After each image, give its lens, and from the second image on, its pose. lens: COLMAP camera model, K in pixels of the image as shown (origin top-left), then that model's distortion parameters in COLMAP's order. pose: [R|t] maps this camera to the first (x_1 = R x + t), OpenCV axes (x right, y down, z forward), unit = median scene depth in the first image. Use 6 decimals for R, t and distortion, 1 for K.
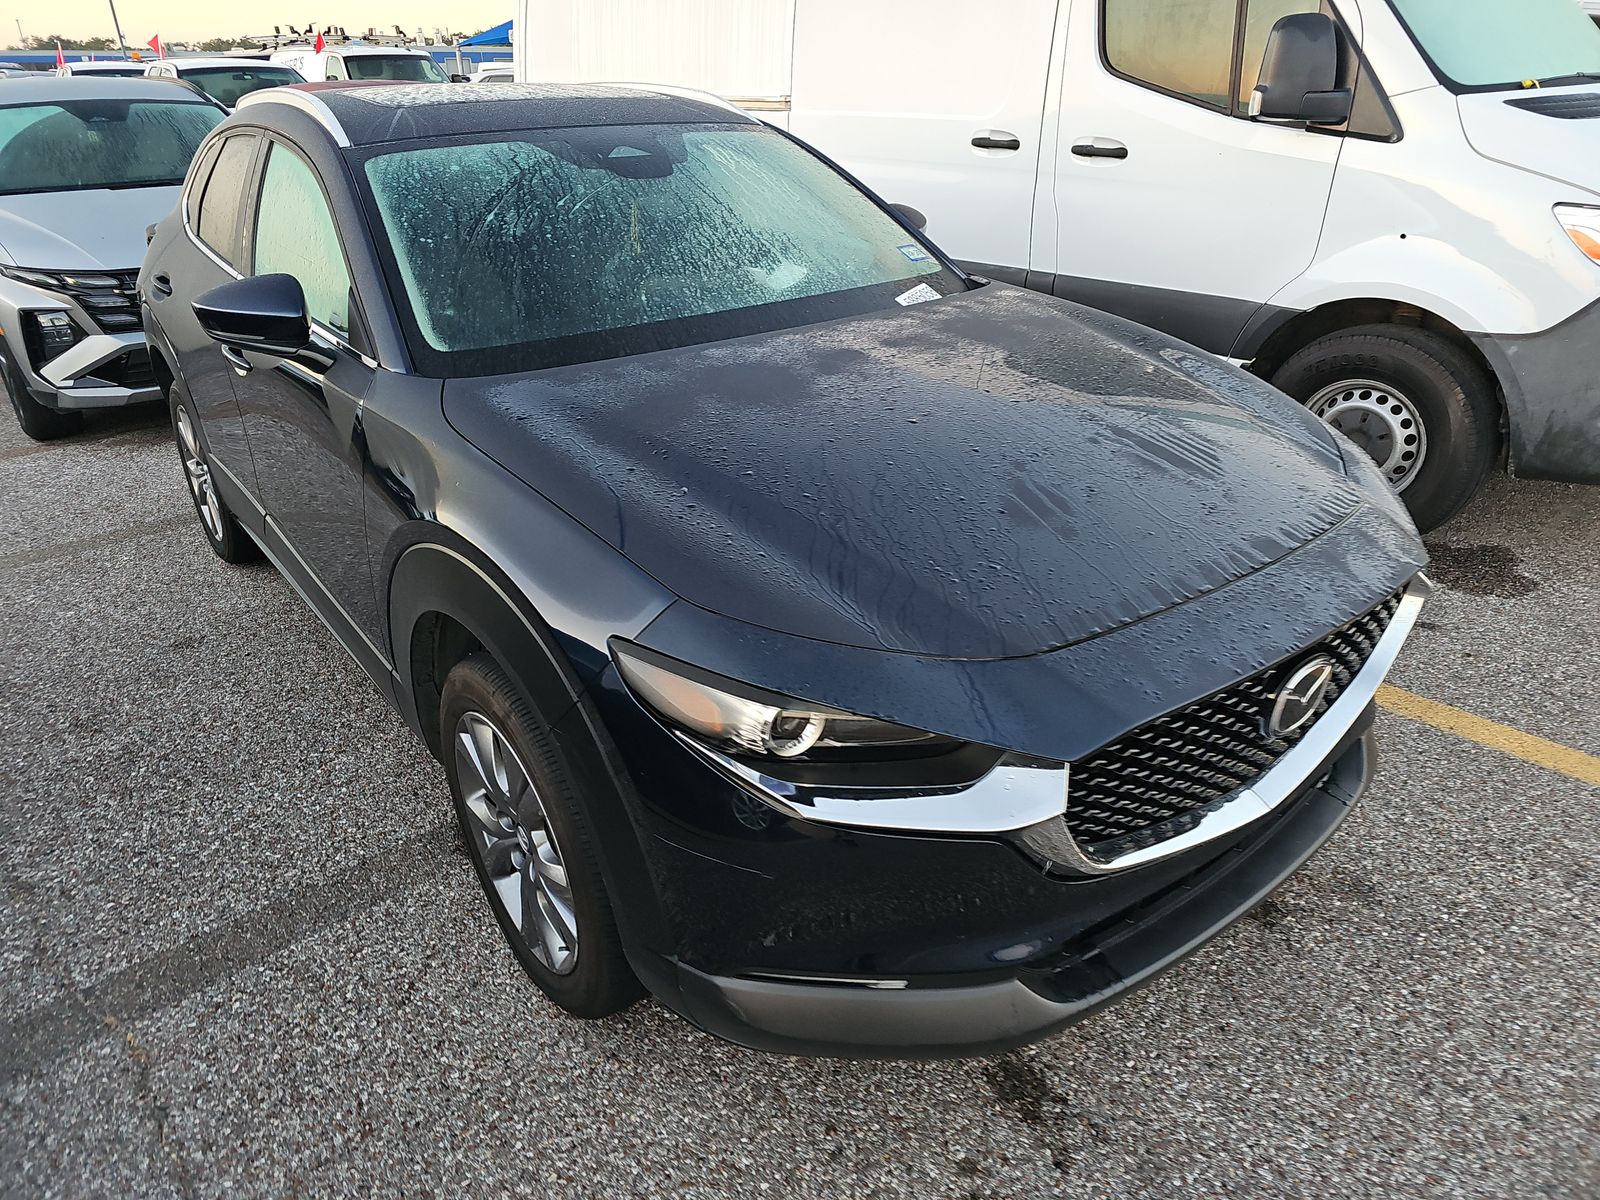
lens RADIAL K [[1064.2, 0, 794.0], [0, 1064.2, 603.7], [0, 0, 1]] dist [0.027863, -0.027606]
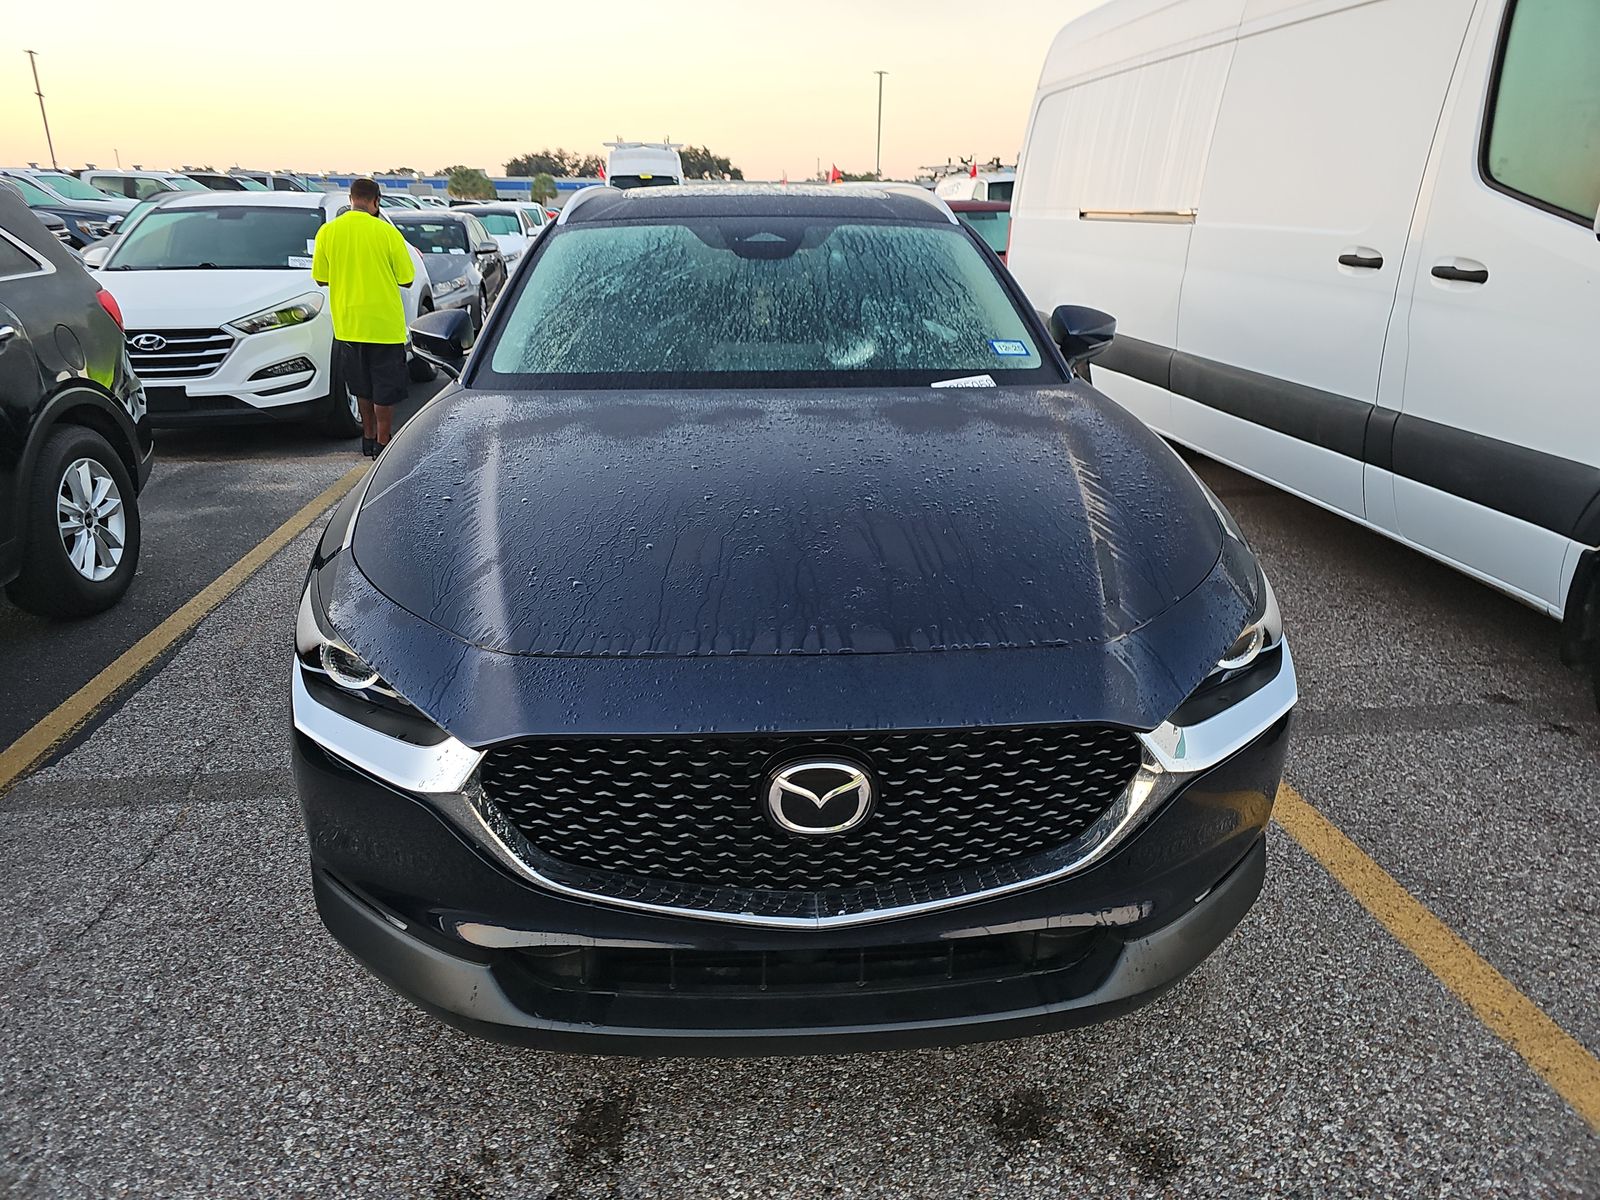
lens RADIAL K [[1064.2, 0, 789.7], [0, 1064.2, 587.5], [0, 0, 1]] dist [0.027863, -0.027606]
pose [[0.821386, 0.206600, -0.531640, 0.623778], [-0.266002, 0.963276, -0.036636, -0.032937], [0.504547, 0.171510, 0.846178, 0.130711]]
